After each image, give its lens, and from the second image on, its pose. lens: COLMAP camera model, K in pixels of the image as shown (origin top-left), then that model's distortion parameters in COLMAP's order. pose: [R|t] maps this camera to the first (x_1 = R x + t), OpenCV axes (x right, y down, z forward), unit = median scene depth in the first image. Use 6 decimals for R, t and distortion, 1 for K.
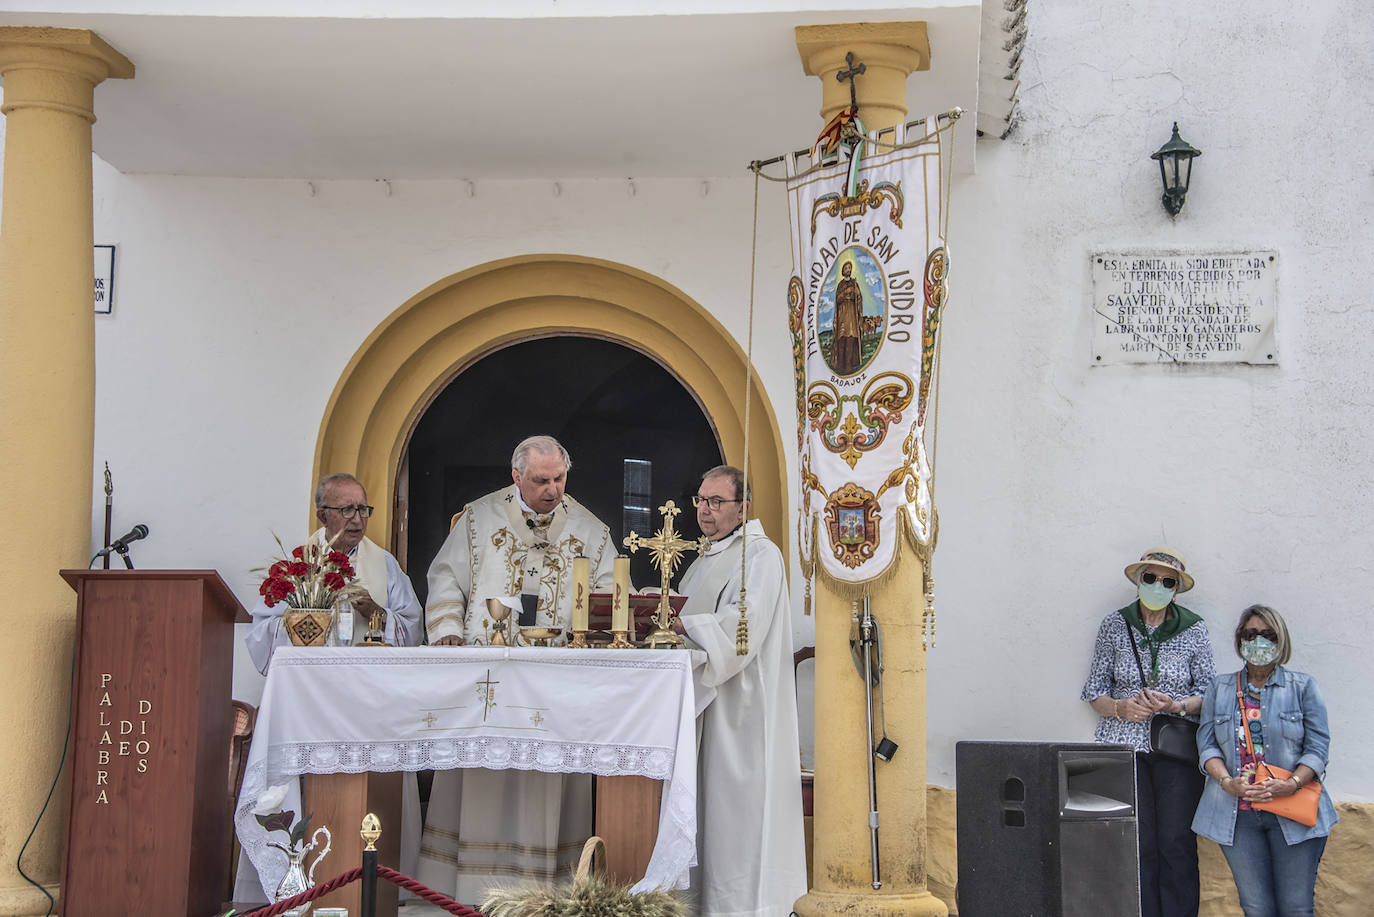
lens RADIAL K [[1217.3, 0, 687.0], [0, 1217.3, 458.5], [0, 0, 1]] dist [0.066356, -0.001211]
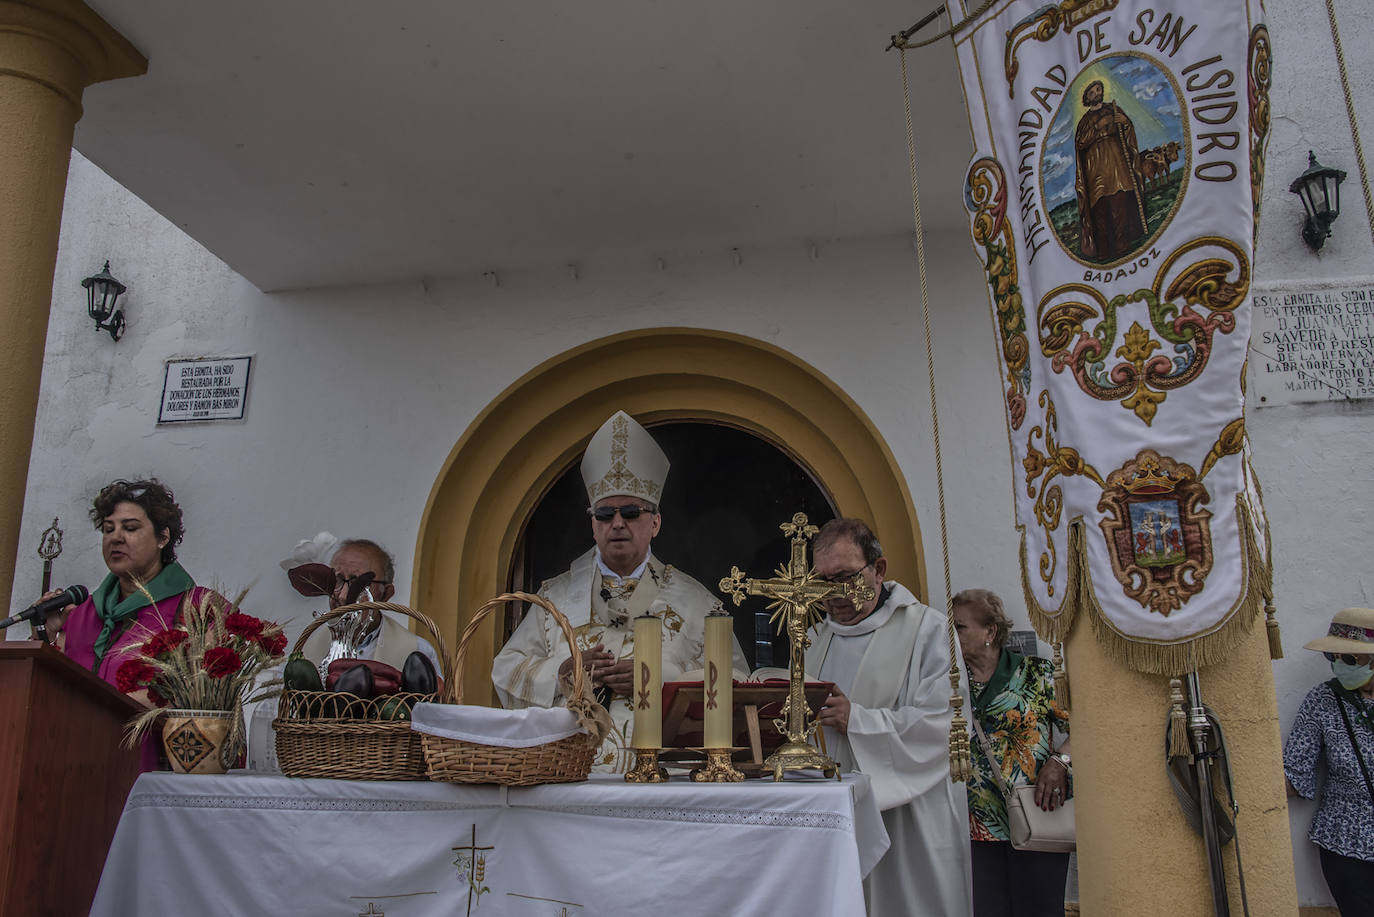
lens RADIAL K [[1150.9, 0, 687.0], [0, 1150.9, 458.5], [0, 0, 1]] dist [-0.135897, 0.001974]
pose [[0.994495, -0.039340, -0.097114, -0.013905], [0.030786, 0.995639, -0.088062, 0.056968], [0.100155, 0.084587, 0.991370, 0.483632]]
